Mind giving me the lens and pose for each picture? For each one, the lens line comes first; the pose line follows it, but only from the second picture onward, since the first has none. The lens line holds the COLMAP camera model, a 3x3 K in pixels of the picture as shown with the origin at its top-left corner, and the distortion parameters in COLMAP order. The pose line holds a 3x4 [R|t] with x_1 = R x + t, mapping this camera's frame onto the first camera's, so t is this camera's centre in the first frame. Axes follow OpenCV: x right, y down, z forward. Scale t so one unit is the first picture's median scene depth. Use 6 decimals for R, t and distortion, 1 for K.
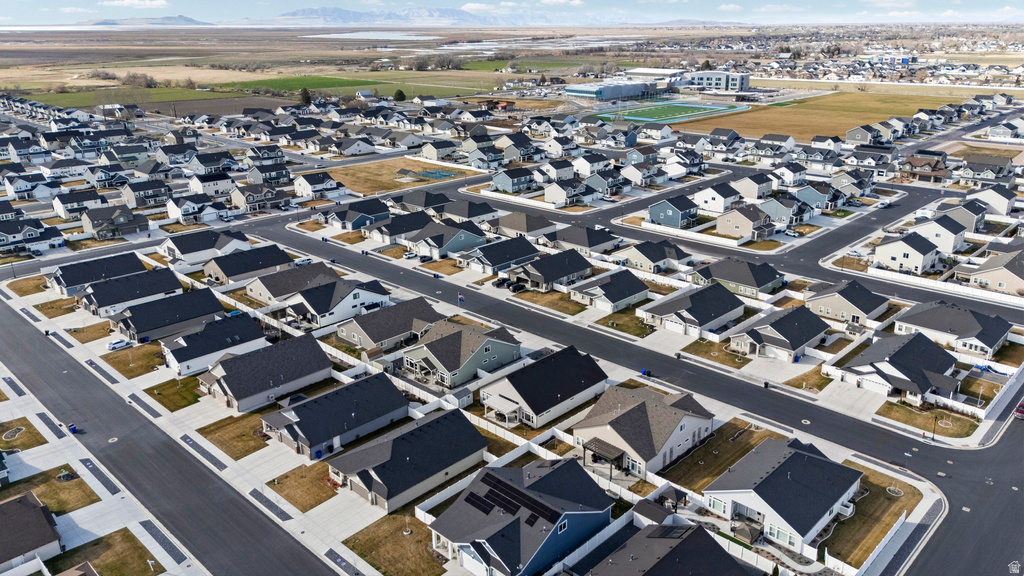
lens RADIAL K [[747.3, 0, 512.0], [0, 747.3, 288.0], [0, 0, 1]] dist [0.078430, -0.079160]
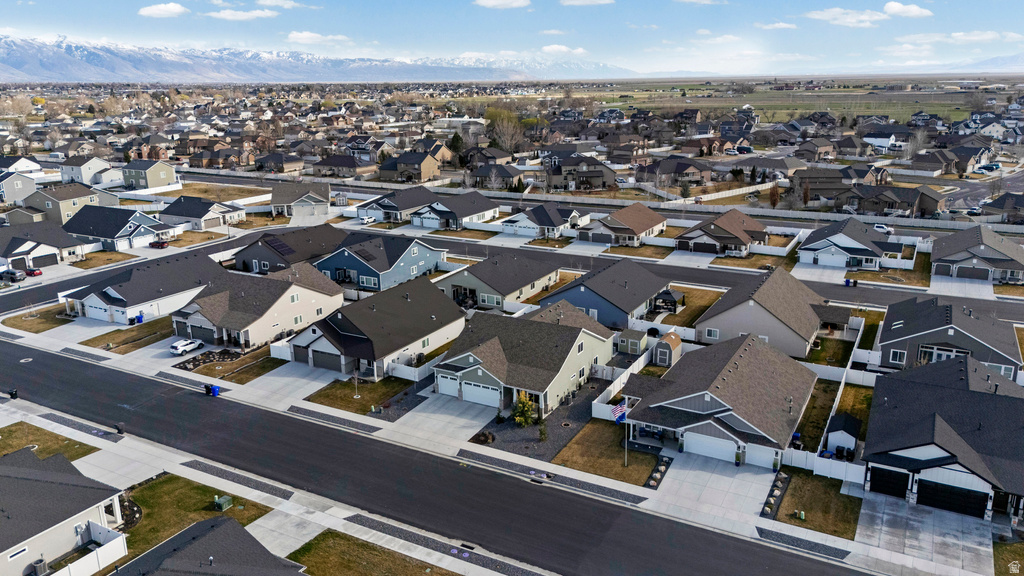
lens RADIAL K [[747.3, 0, 512.0], [0, 747.3, 288.0], [0, 0, 1]] dist [0.078430, -0.079160]
pose [[-0.966790, 0.085732, -0.240765, 0.072404], [-0.068934, 0.819670, 0.568673, -0.244563], [0.246101, 0.566384, -0.786539, 1.193488]]
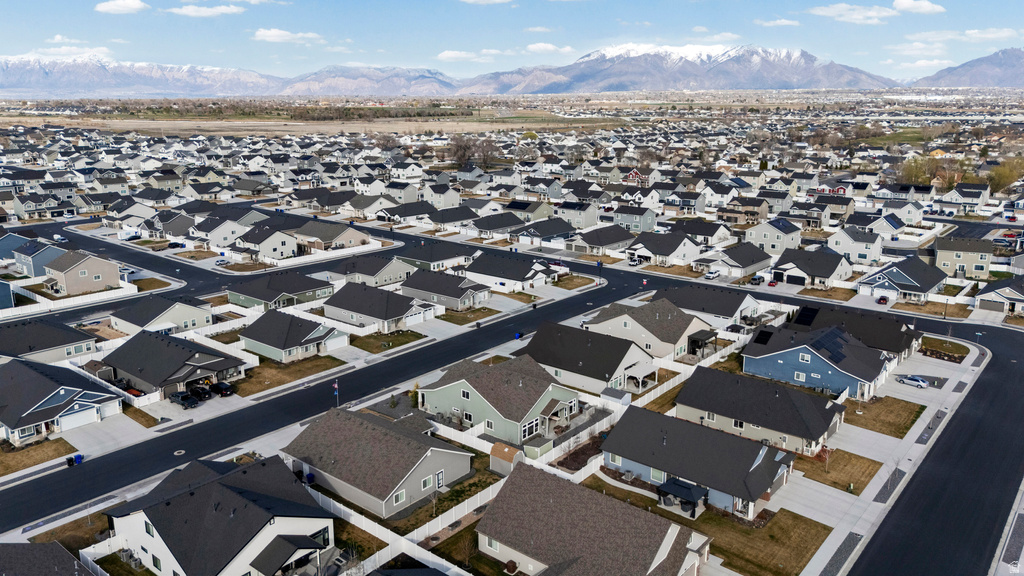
lens RADIAL K [[747.3, 0, 512.0], [0, 747.3, 288.0], [0, 0, 1]] dist [0.078430, -0.079160]
pose [[-0.069946, -0.236991, 0.968991, -0.624119], [0.334317, 0.909625, 0.246604, -0.157224], [-0.939861, 0.341199, 0.015605, 0.785707]]
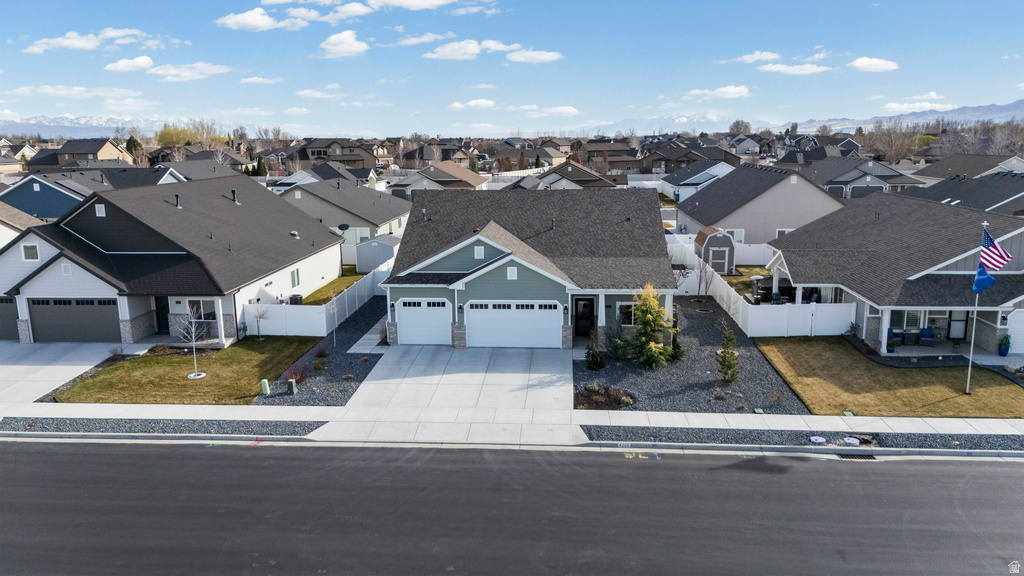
lens RADIAL K [[747.3, 0, 512.0], [0, 747.3, 288.0], [0, 0, 1]] dist [0.078430, -0.079160]
pose [[-0.770125, 0.140014, -0.622337, 0.111307], [-0.199933, 0.873474, 0.443927, -0.033329], [0.605751, 0.466305, -0.644691, 0.996536]]
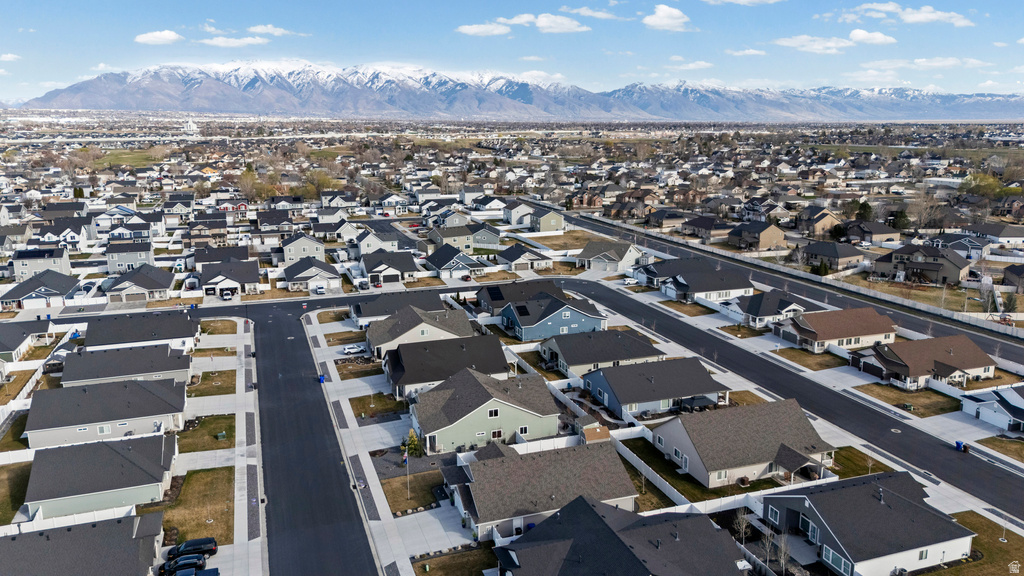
lens RADIAL K [[747.3, 0, 512.0], [0, 747.3, 288.0], [0, 0, 1]] dist [0.078430, -0.079160]
pose [[-0.891514, -0.089351, 0.444093, -0.341276], [0.161141, 0.853675, 0.495249, -0.320331], [-0.423363, 0.513083, -0.746666, 1.236123]]
